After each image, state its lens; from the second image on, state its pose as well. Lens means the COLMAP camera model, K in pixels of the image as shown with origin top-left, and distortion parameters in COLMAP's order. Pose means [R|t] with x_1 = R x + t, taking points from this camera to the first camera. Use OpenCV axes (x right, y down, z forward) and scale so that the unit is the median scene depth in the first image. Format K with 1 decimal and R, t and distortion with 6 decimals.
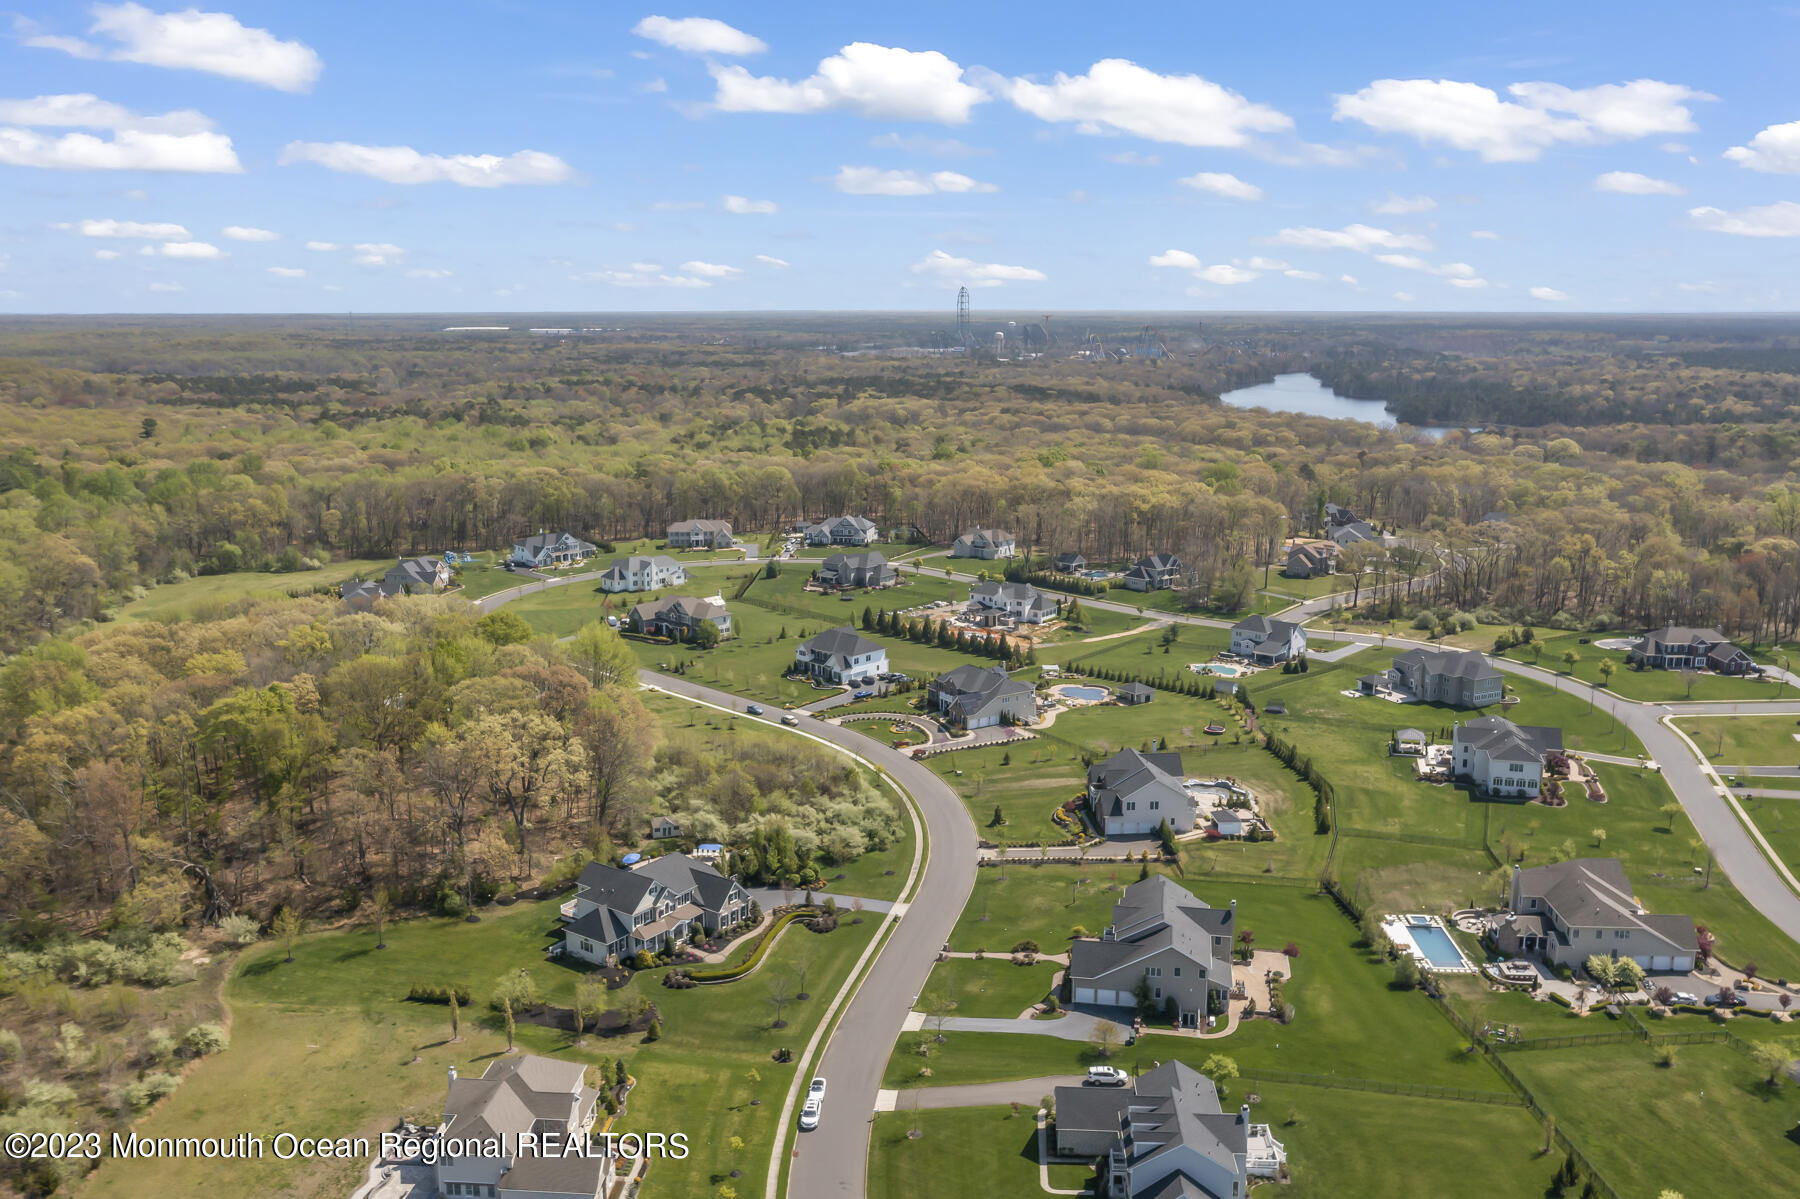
lens RADIAL K [[1439.6, 0, 900.0], [0, 1439.6, 599.5], [0, 0, 1]] dist [-0.006310, -0.006439]
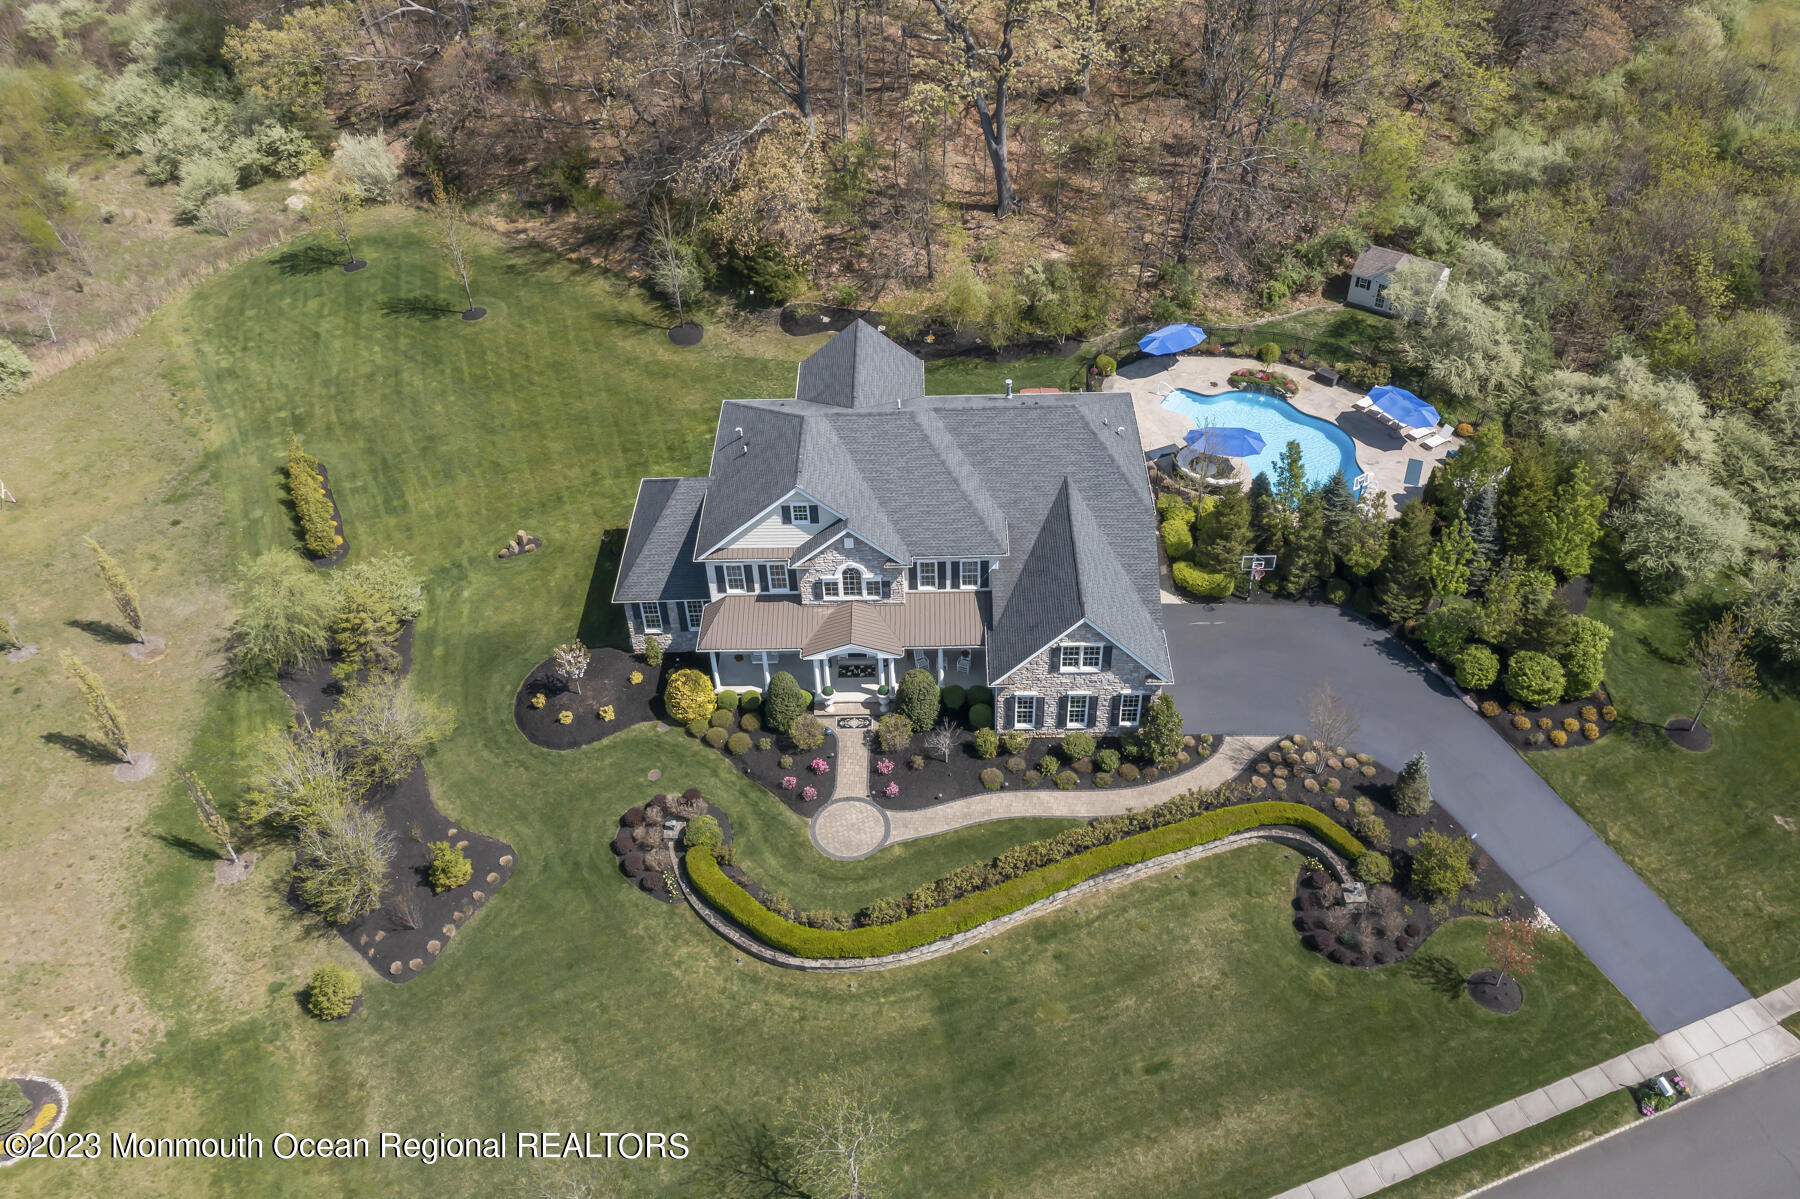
lens RADIAL K [[1439.6, 0, 900.0], [0, 1439.6, 599.5], [0, 0, 1]] dist [-0.006310, -0.006439]
pose [[0.583645, 0.530264, -0.614961, 0.027509], [-0.144134, 0.812960, 0.564199, 0.048781], [0.799114, -0.240655, 0.550910, 0.834753]]
